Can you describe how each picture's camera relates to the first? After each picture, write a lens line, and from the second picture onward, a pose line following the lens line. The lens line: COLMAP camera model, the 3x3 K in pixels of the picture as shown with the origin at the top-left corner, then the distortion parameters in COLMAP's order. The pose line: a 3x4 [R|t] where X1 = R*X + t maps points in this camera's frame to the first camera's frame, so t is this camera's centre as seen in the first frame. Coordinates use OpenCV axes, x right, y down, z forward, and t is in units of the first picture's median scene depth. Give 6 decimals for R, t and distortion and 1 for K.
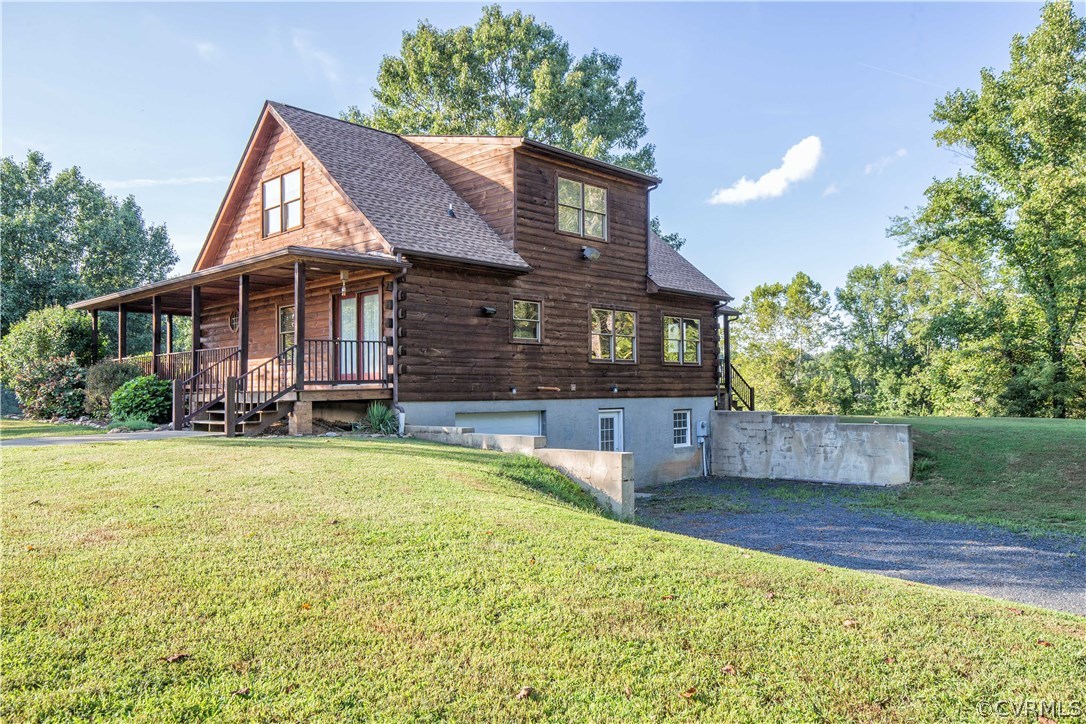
lens RADIAL K [[846.1, 0, 543.0], [0, 846.1, 362.0], [0, 0, 1]] dist [0.008190, 0.003412]
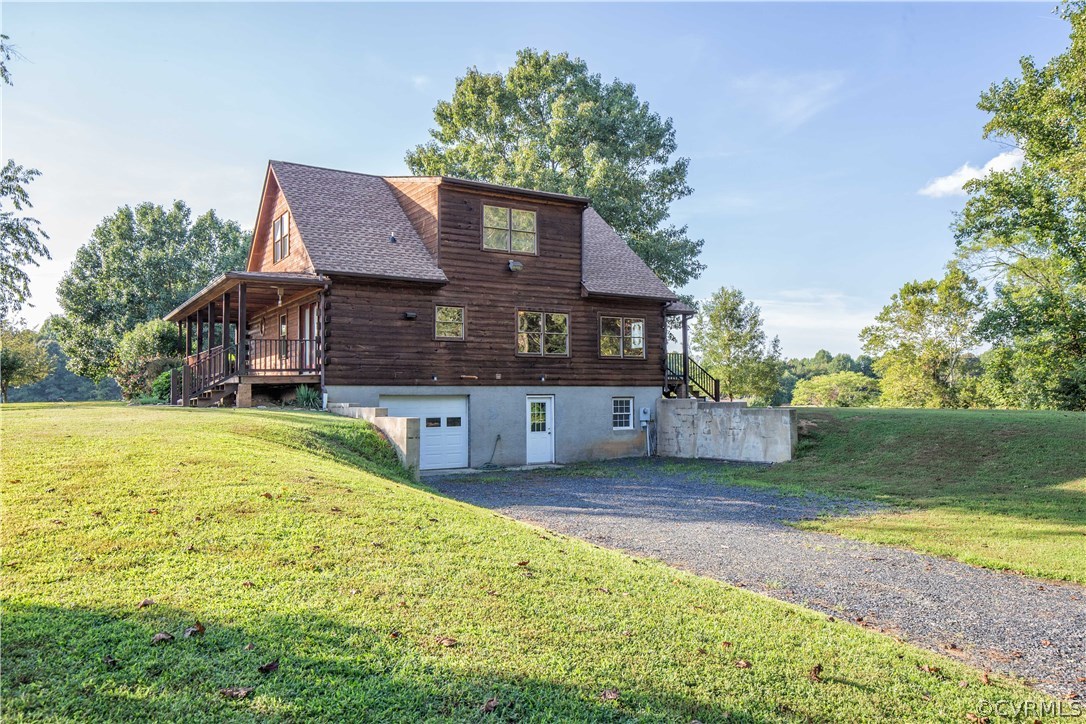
lens RADIAL K [[846.1, 0, 543.0], [0, 846.1, 362.0], [0, 0, 1]] dist [0.008190, 0.003412]
pose [[0.967003, -0.009068, -0.254603, 0.381322], [0.007343, 0.999943, -0.007725, 0.017832], [0.254658, 0.005600, 0.967015, -0.152019]]
